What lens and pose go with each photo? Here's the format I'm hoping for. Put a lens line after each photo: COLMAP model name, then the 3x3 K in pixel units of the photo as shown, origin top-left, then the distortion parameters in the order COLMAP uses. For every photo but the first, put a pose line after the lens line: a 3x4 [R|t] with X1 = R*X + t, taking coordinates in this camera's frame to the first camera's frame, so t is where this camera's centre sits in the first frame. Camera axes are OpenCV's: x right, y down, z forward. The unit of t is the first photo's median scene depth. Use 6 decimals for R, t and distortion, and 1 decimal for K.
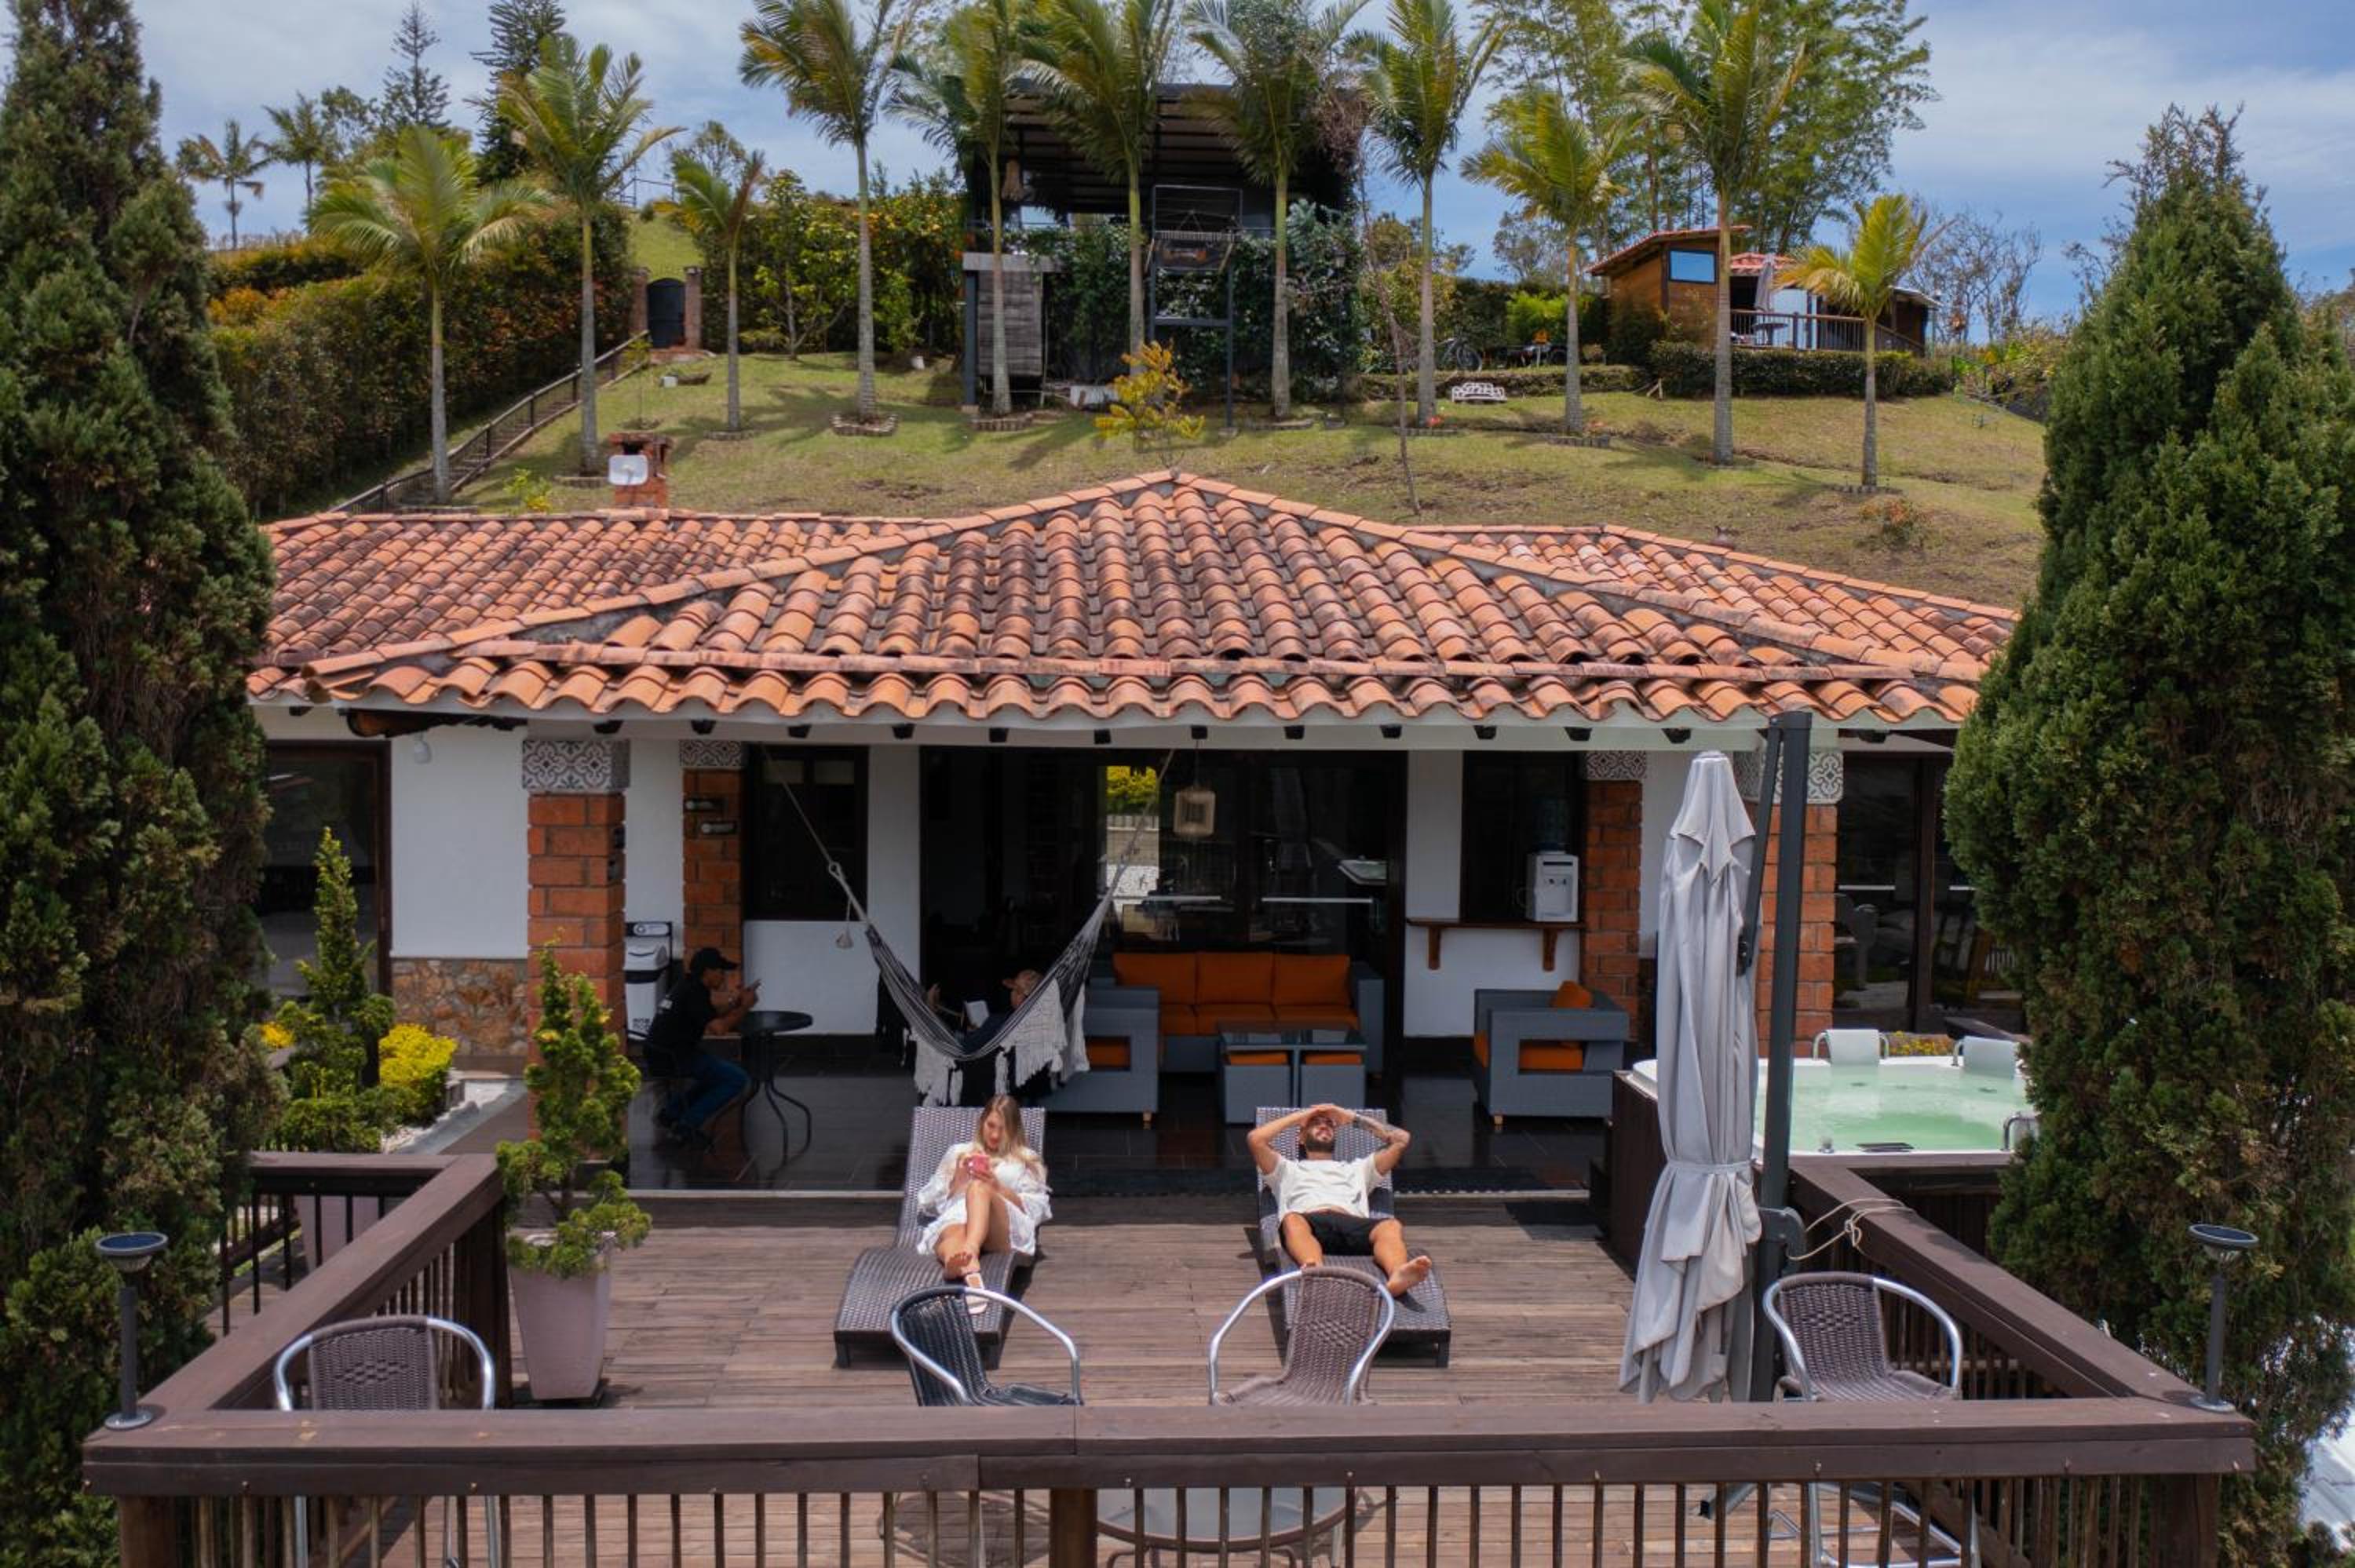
lens RADIAL K [[1849.5, 0, 1172.9], [0, 1849.5, 786.5], [0, 0, 1]] dist [-0.016253, -0.001428]
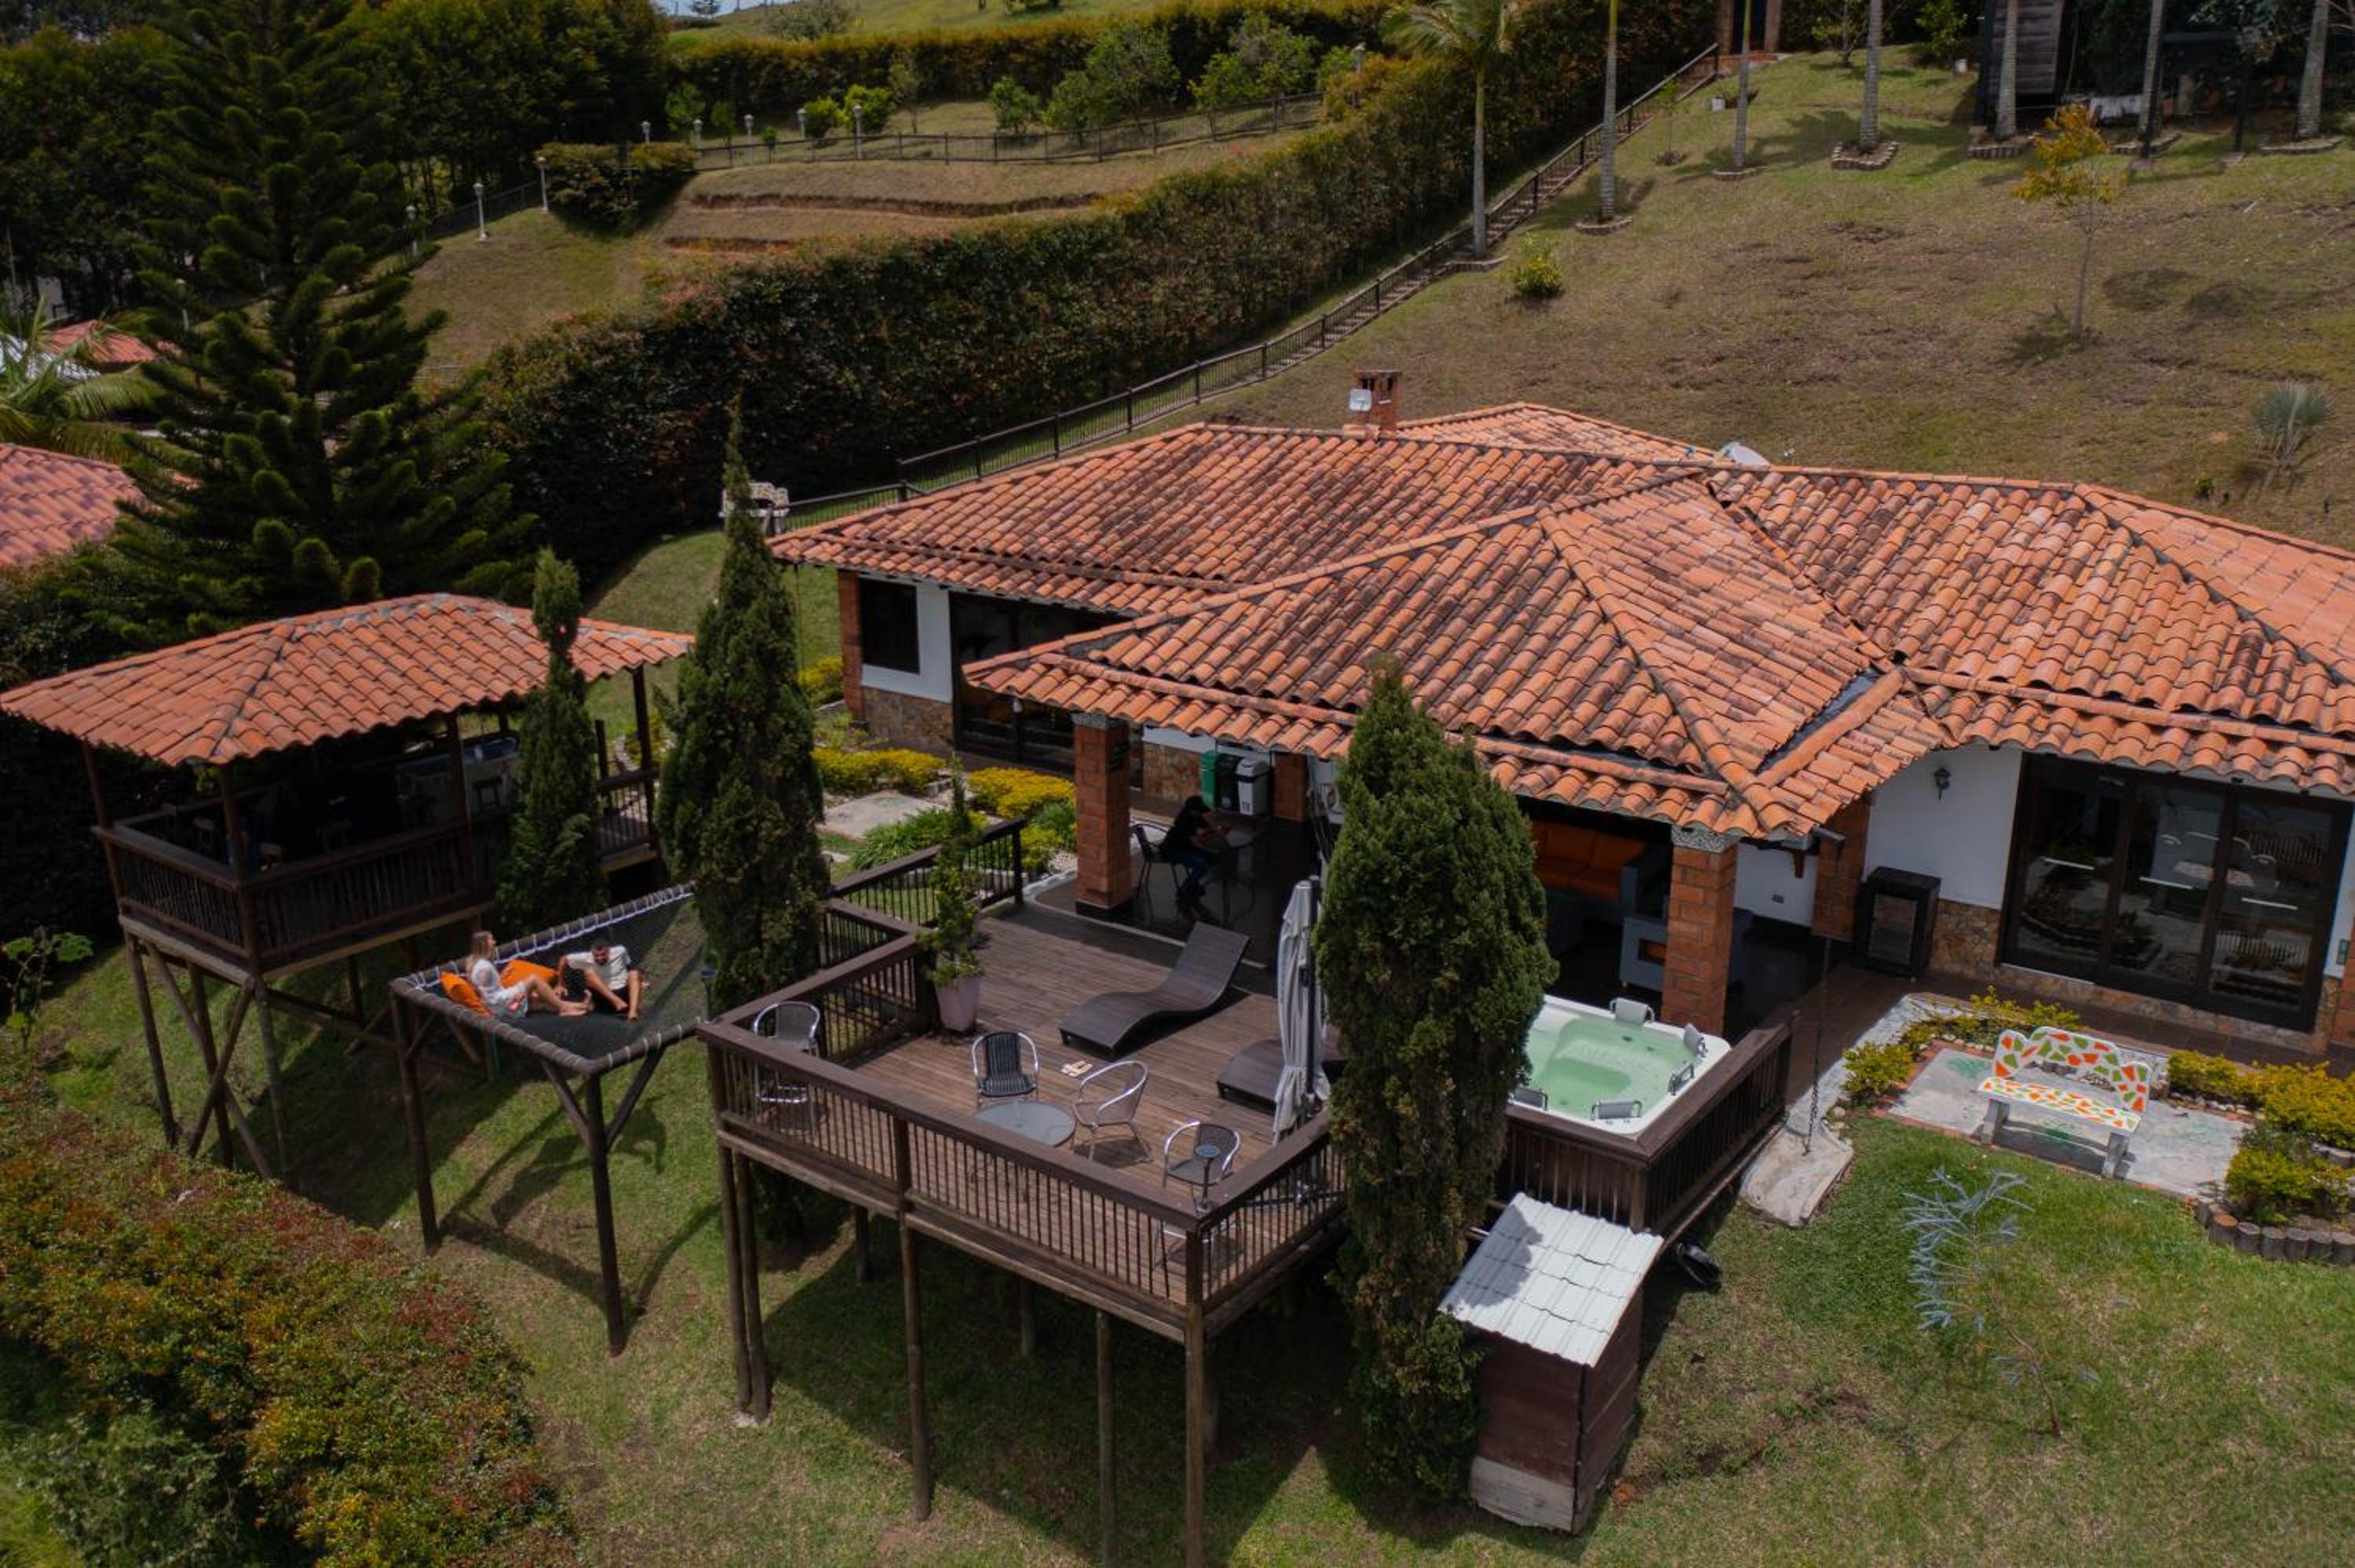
lens RADIAL K [[1849.5, 0, 1177.2], [0, 1849.5, 785.4], [0, 0, 1]] dist [-0.016253, -0.001428]
pose [[0.771169, 0.170552, -0.613361, 0.256715], [-0.013422, 0.967589, 0.252173, -0.115743], [0.636490, -0.186235, 0.748463, -0.113861]]
